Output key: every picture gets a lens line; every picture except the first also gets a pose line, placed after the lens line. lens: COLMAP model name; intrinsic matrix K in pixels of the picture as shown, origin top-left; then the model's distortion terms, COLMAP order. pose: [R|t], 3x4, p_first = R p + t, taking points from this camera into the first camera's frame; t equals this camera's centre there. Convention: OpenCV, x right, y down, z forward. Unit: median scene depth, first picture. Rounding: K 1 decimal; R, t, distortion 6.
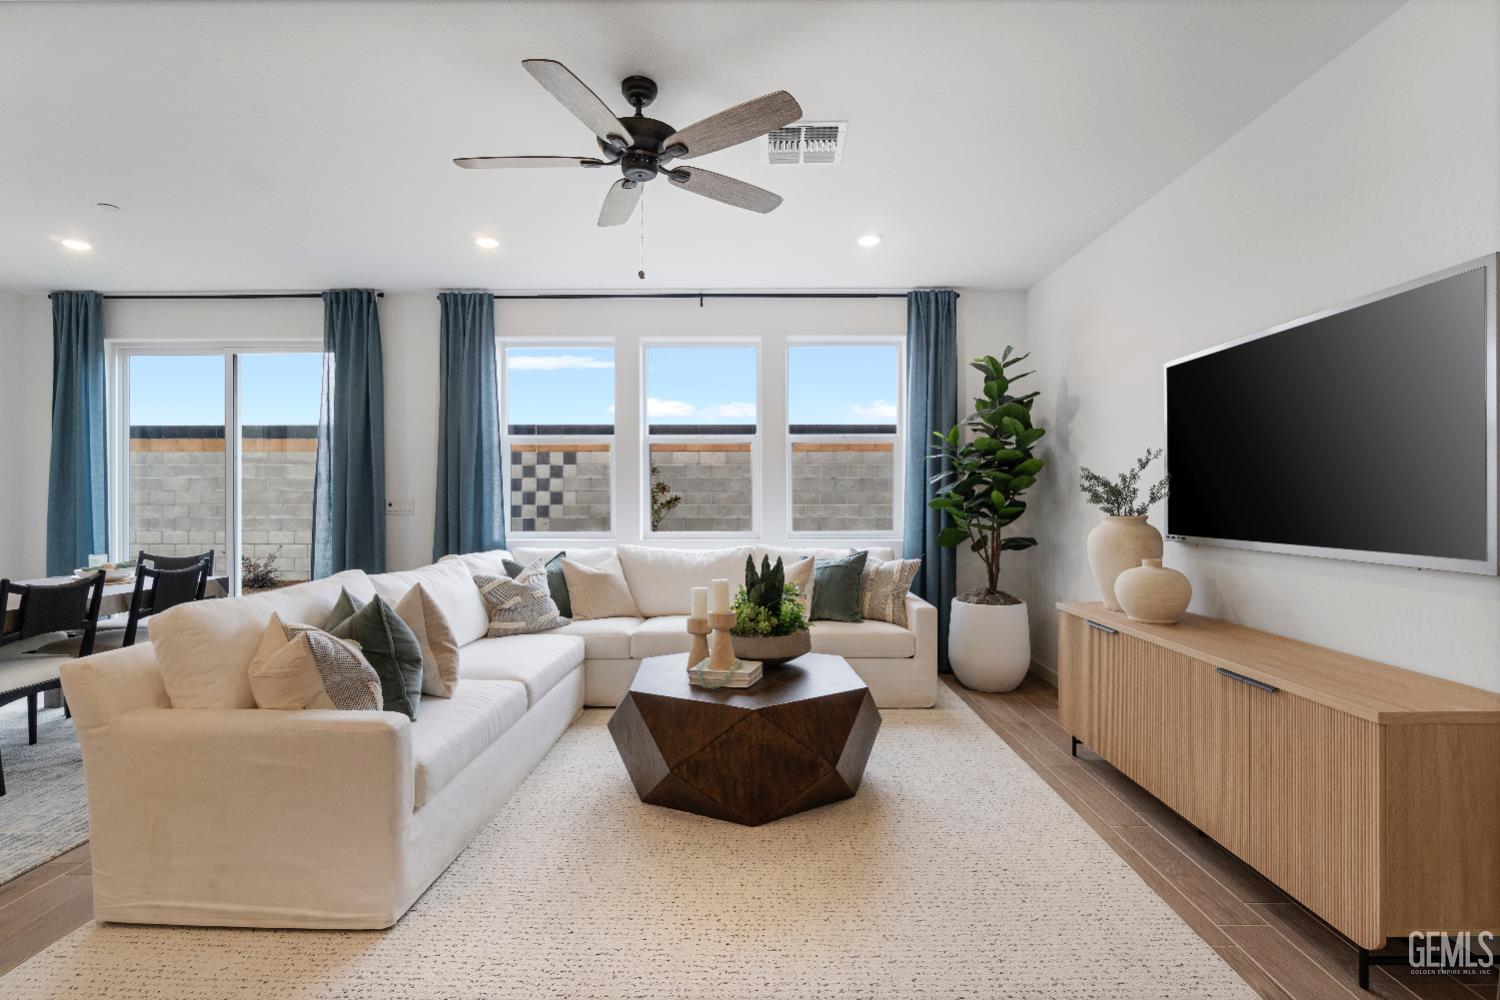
lens RADIAL K [[693.2, 0, 748.8], [0, 693.2, 505.4], [0, 0, 1]] dist [0.000043, -0.000168]
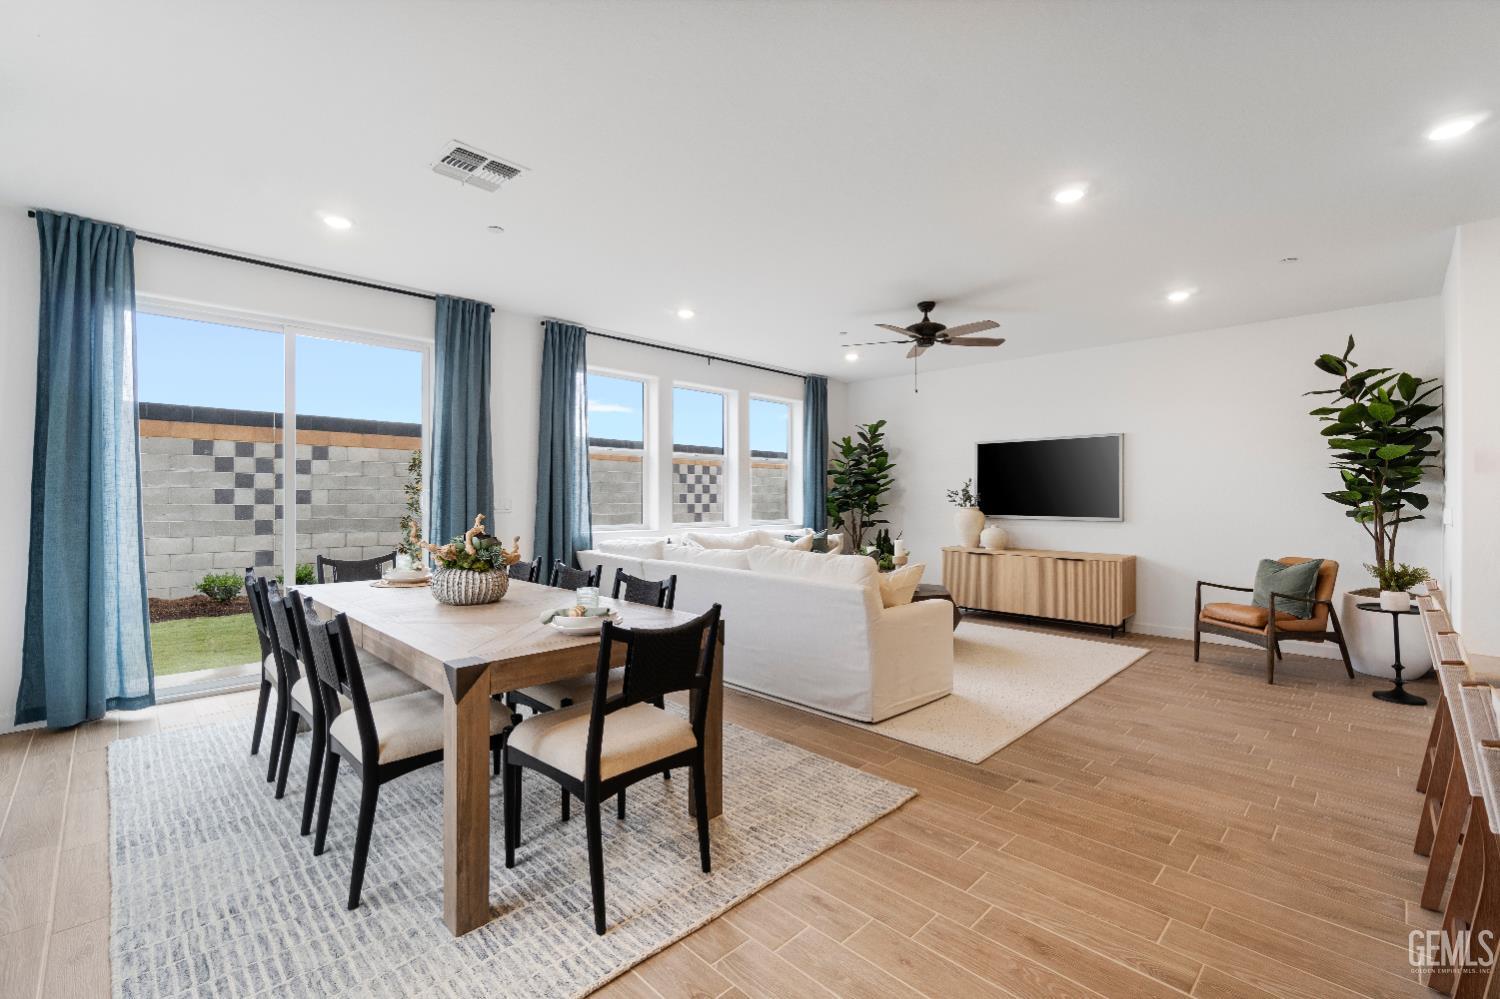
lens RADIAL K [[651.1, 0, 753.7], [0, 651.1, 495.9], [0, 0, 1]] dist [-0.001212, -0.000270]
pose [[0.696932, 0.006483, 0.717108, -0.967812], [0.003250, 0.999920, -0.012199, 0.000797], [-0.717130, 0.010832, 0.696856, -0.000206]]
